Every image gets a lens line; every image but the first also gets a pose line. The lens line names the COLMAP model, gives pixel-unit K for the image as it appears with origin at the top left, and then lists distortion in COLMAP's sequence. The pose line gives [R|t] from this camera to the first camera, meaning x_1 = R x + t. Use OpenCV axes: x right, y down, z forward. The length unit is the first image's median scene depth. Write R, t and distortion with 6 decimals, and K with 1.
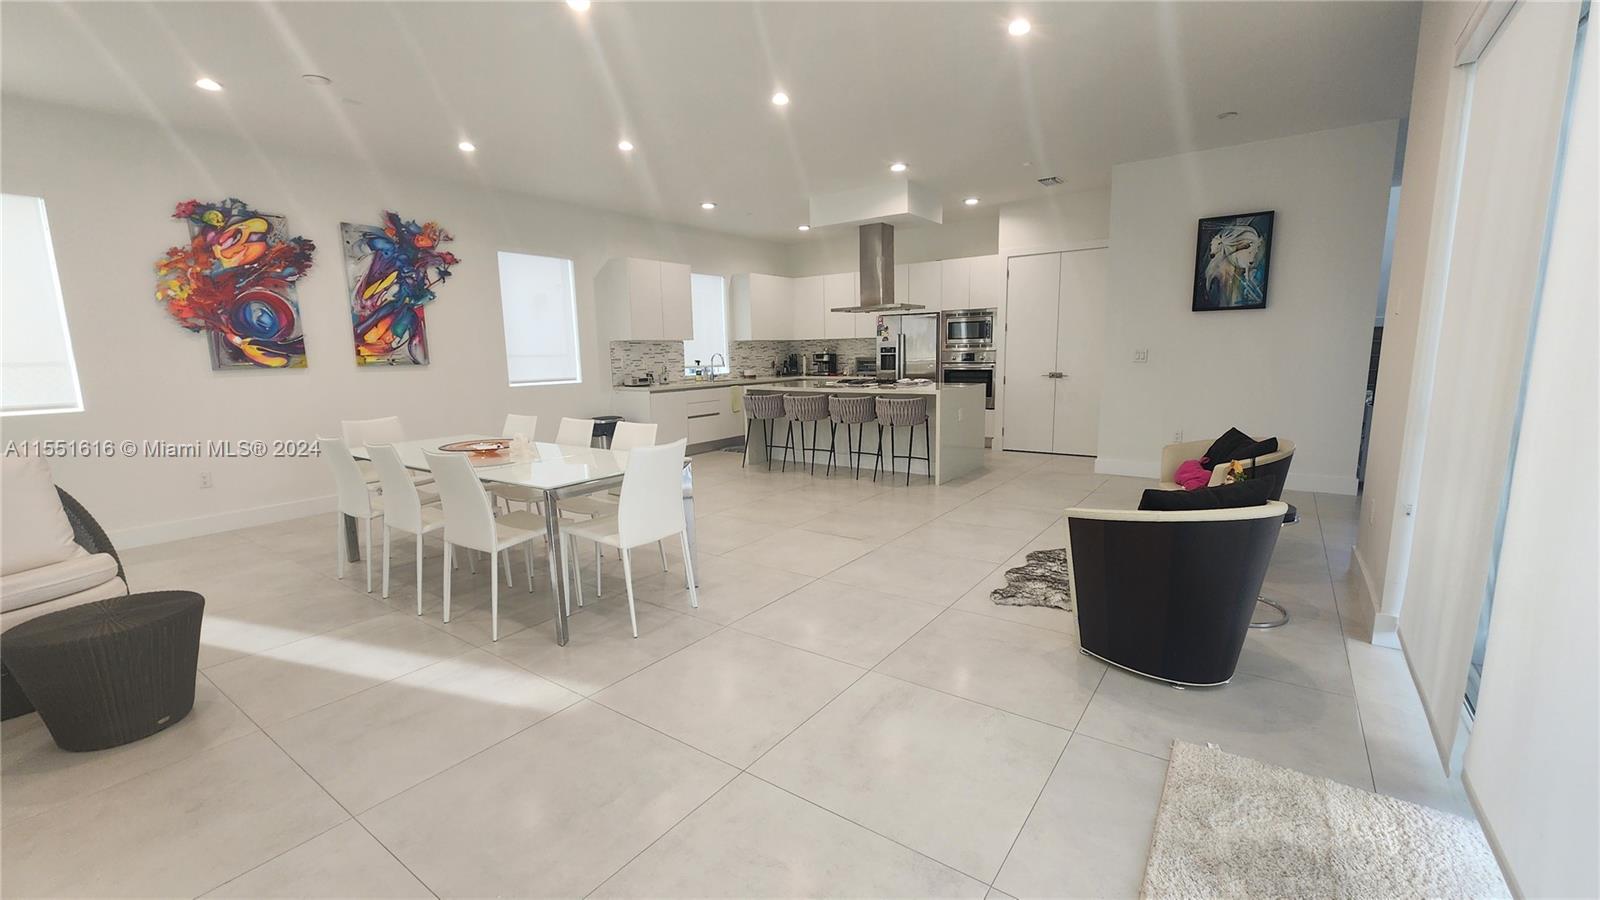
lens RADIAL K [[661.2, 0, 801.6], [0, 661.2, 458.0], [0, 0, 1]] dist [-0.002172, 0.001311]
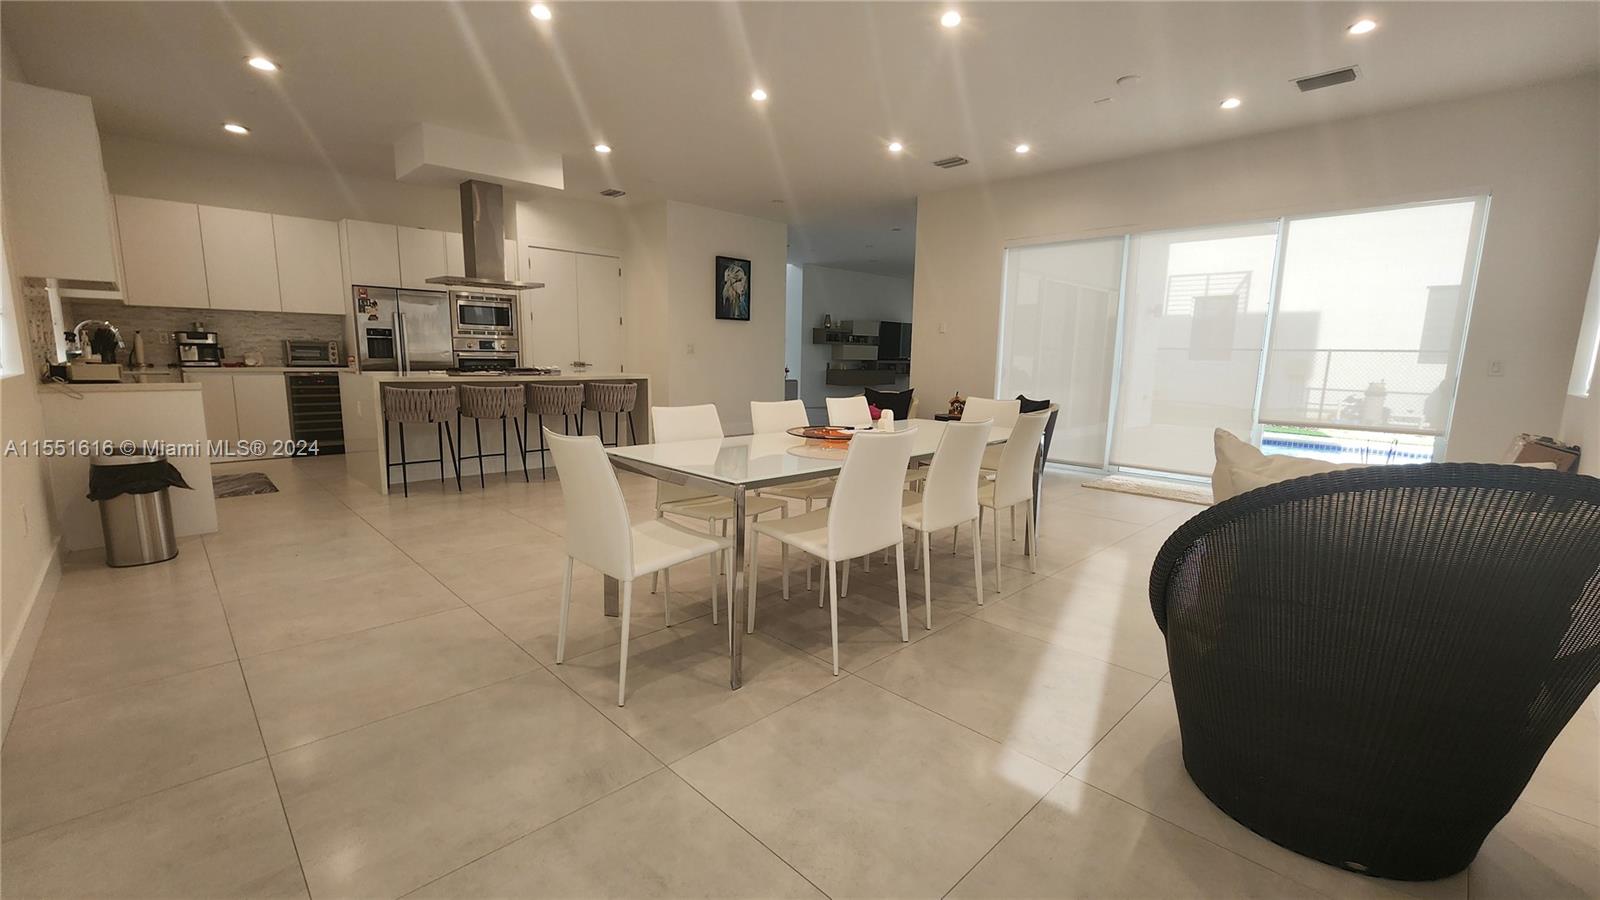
lens RADIAL K [[661.2, 0, 801.6], [0, 661.2, 458.0], [0, 0, 1]] dist [-0.002172, 0.001311]
pose [[0.170283, -0.135056, 0.976096, -0.838000], [0.131939, 0.984769, 0.113239, -0.061425], [-0.976522, 0.109502, 0.185509, 0.585986]]
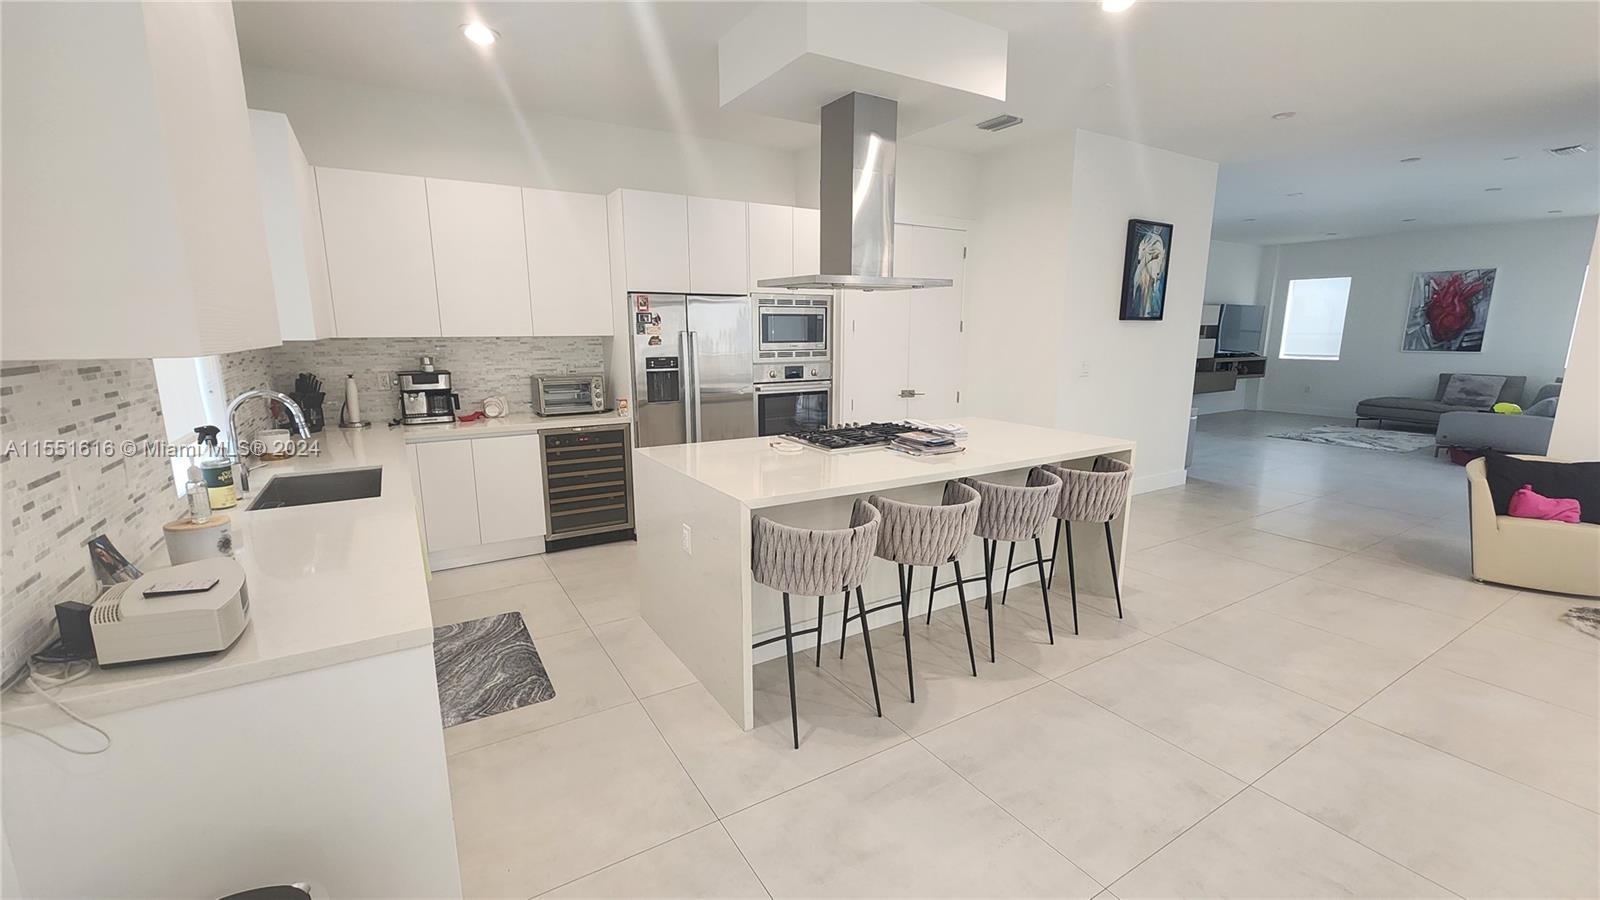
lens RADIAL K [[661.2, 0, 801.6], [0, 661.2, 458.0], [0, 0, 1]] dist [-0.002172, 0.001311]
pose [[0.385424, -0.161712, 0.908459, -0.447274], [0.138926, 0.983471, 0.116123, -0.203080], [-0.912221, 0.081452, 0.401520, 1.058827]]
